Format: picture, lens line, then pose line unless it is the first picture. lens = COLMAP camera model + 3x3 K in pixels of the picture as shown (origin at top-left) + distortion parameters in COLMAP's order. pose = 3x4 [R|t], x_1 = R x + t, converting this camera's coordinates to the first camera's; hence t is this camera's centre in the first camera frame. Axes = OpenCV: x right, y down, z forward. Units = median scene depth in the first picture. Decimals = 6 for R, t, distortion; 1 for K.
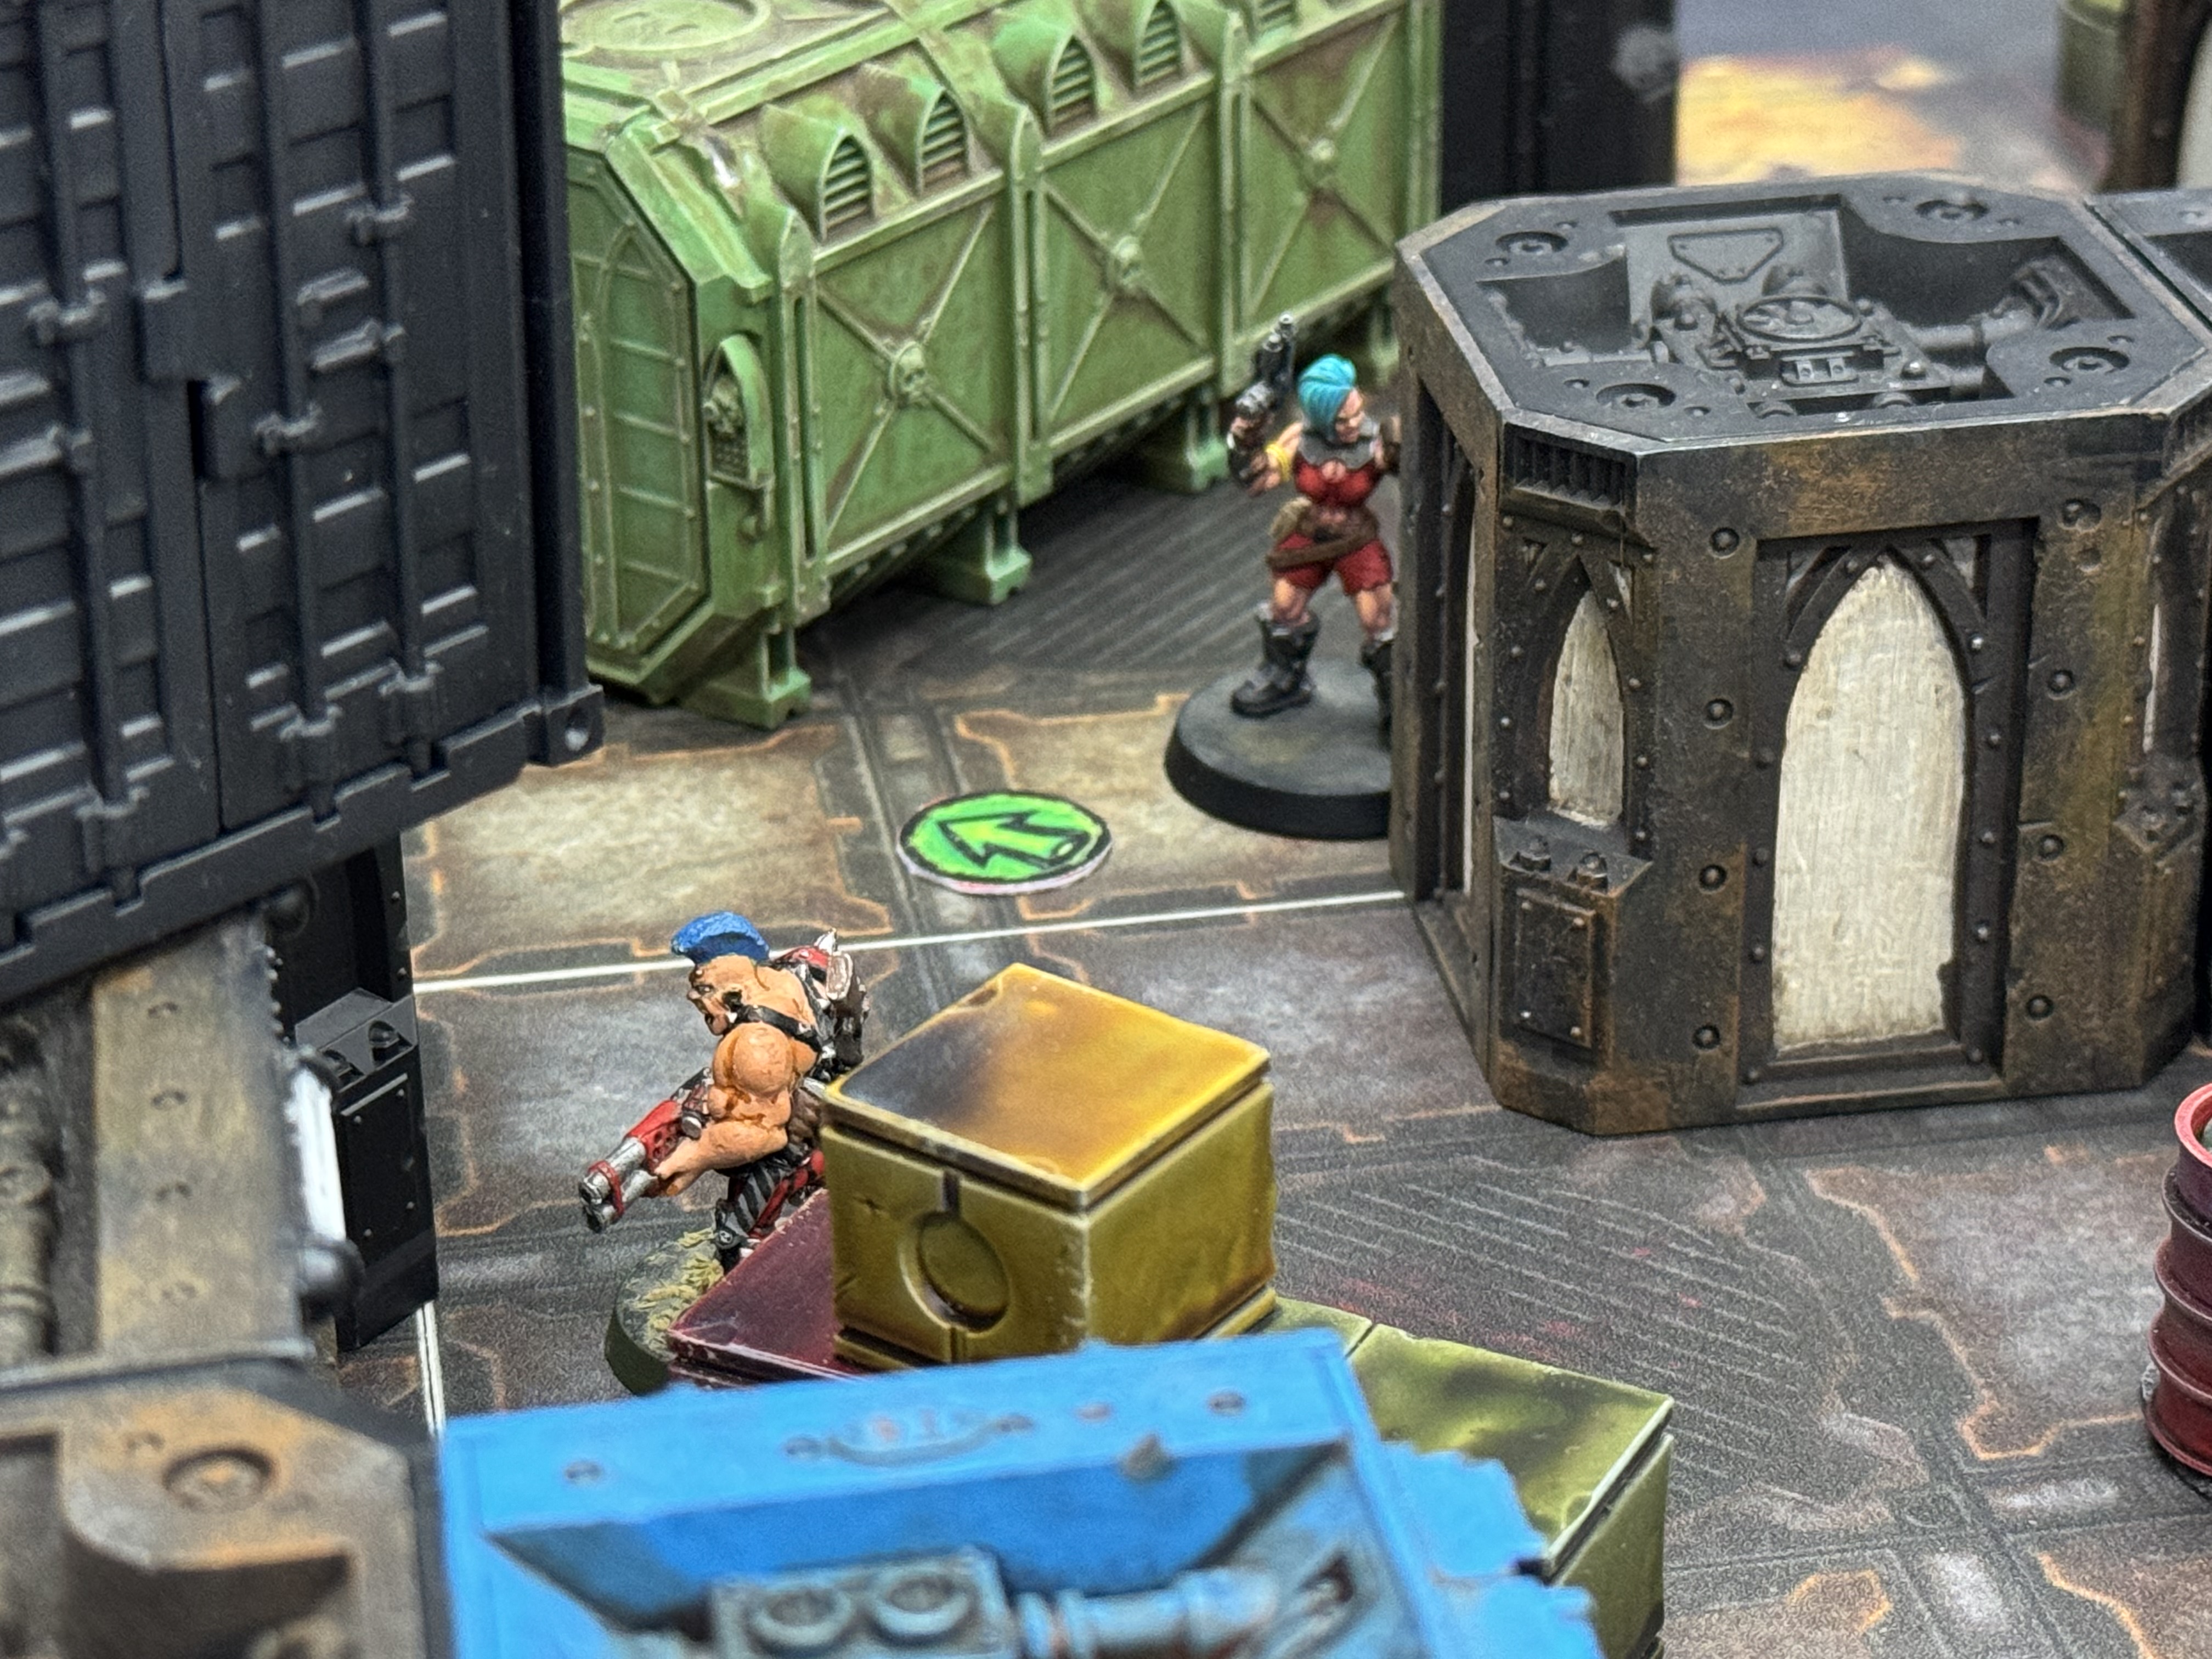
lens RADIAL K [[5303.2, 0, 1106.0], [0, 5303.2, 829.5], [0, 0, 1]] dist [0.035513, -0.290811]
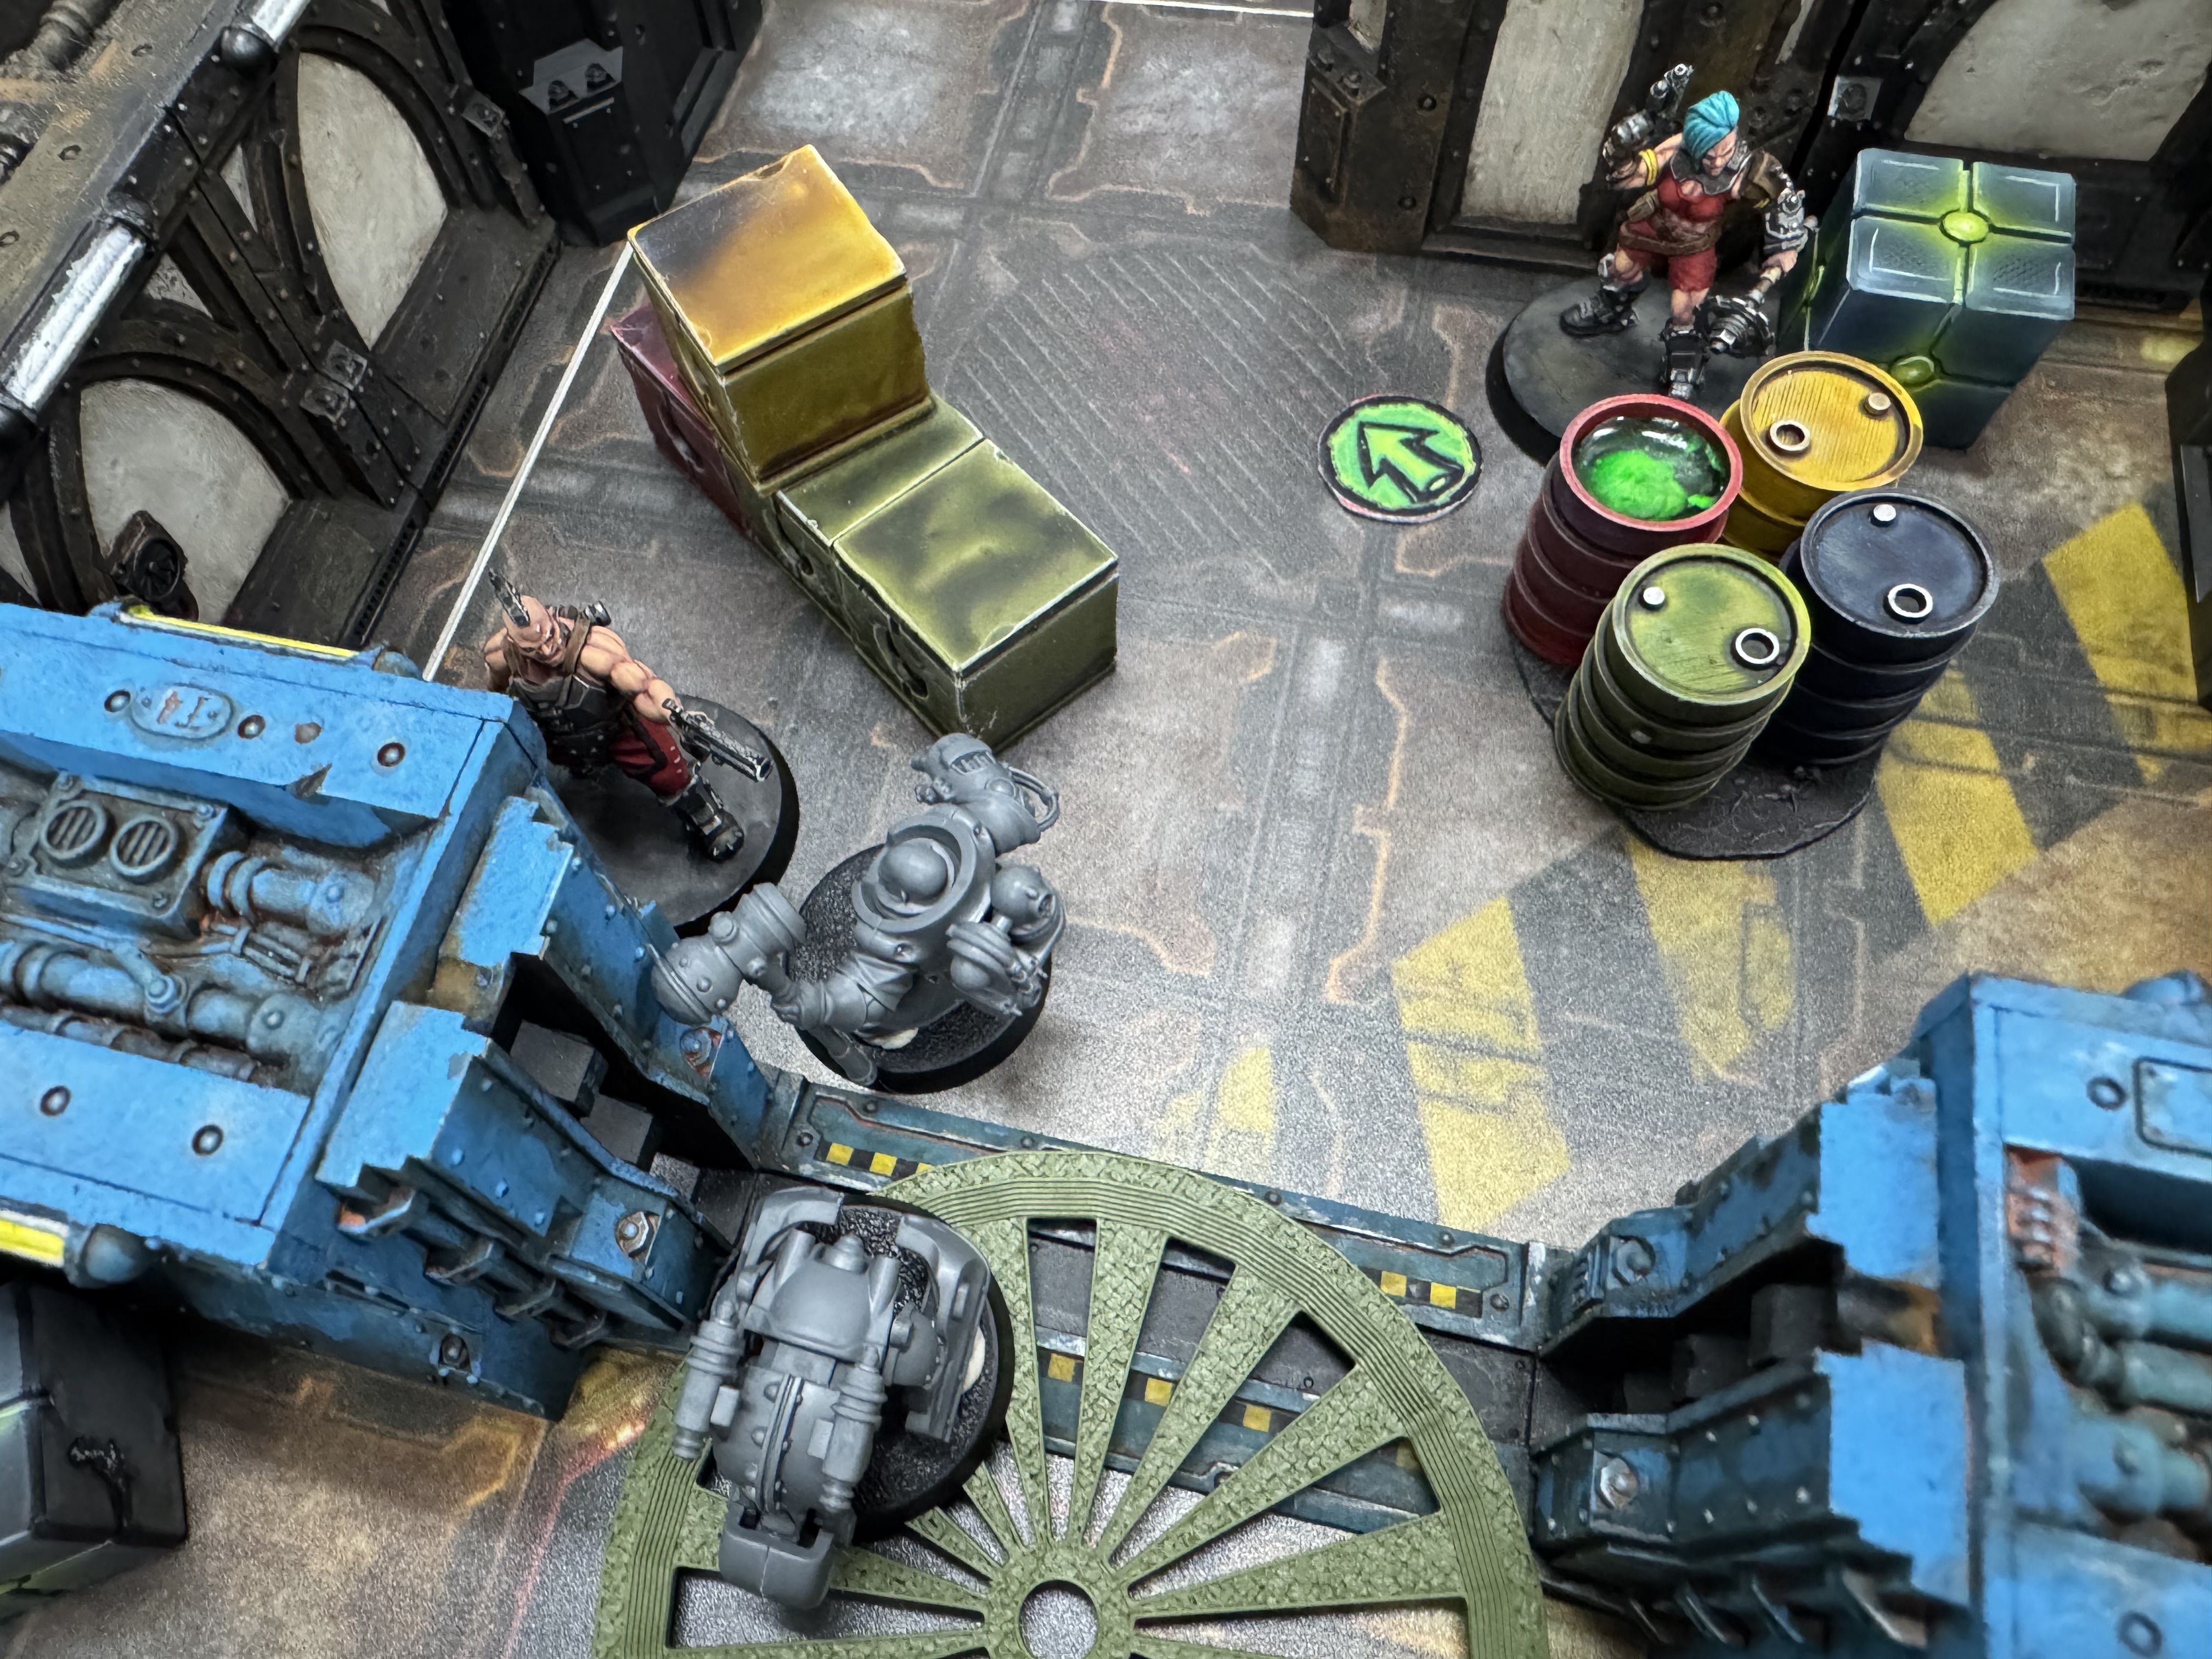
lens RADIAL K [[1571.4, 0, 1104.5], [0, 1571.4, 782.4], [0, 0, 1]] dist [0.010214, -0.021986]
pose [[0.912438, 0.337341, -0.231641, 0.197675], [-0.123258, 0.766335, 0.630506, -0.112980], [0.390210, -0.546746, 0.740814, 0.523230]]
